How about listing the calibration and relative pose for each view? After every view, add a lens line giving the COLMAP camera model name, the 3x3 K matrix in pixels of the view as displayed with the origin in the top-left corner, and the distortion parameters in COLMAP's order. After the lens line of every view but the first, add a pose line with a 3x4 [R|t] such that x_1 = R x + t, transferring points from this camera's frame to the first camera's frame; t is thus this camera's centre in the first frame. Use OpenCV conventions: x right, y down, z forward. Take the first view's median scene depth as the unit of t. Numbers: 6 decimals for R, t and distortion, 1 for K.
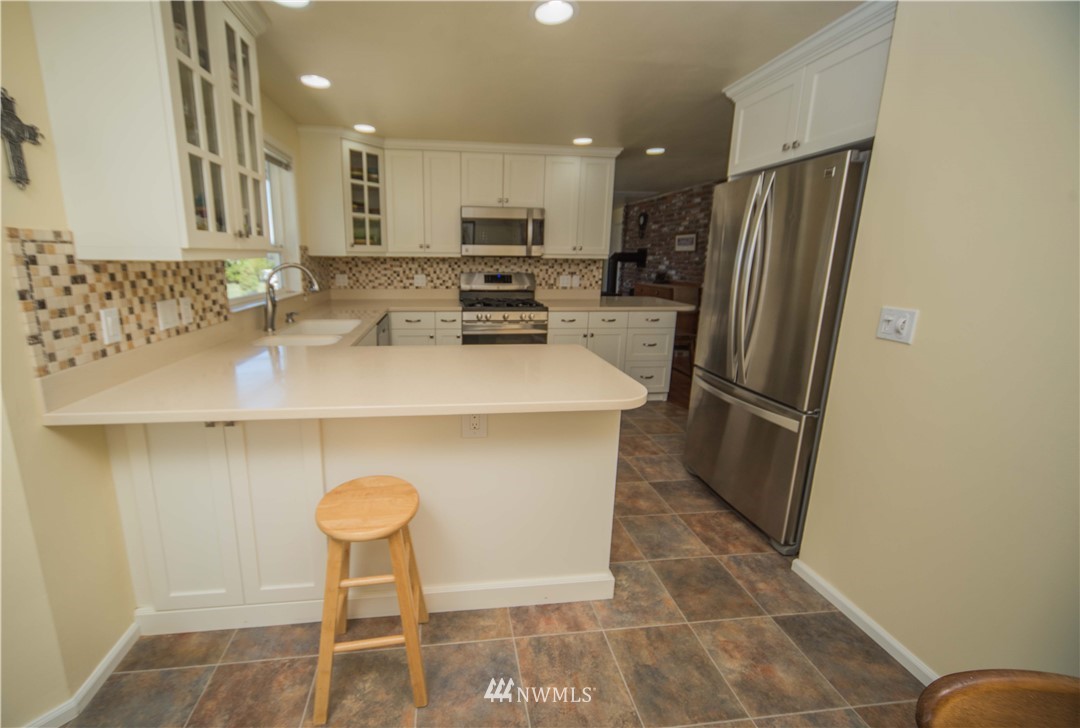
lens RADIAL K [[422.4, 0, 490.7], [0, 422.4, 335.8], [0, 0, 1]] dist [0.003745, 0.000192]
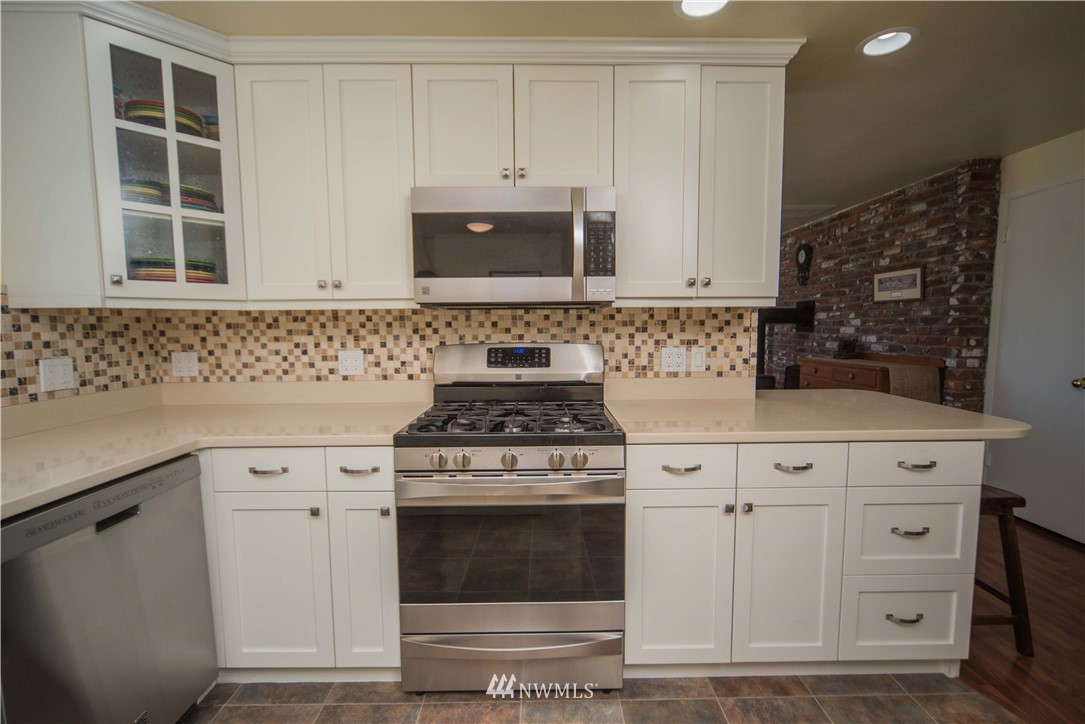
lens RADIAL K [[479.8, 0, 549.8], [0, 479.8, 363.1], [0, 0, 1]] dist [-0.003441, 0.000609]
pose [[0.995116, -0.011038, -0.098095, 0.100330], [0.000315, 0.994080, -0.108654, -0.074243], [0.098714, 0.108093, 0.989228, 0.508351]]
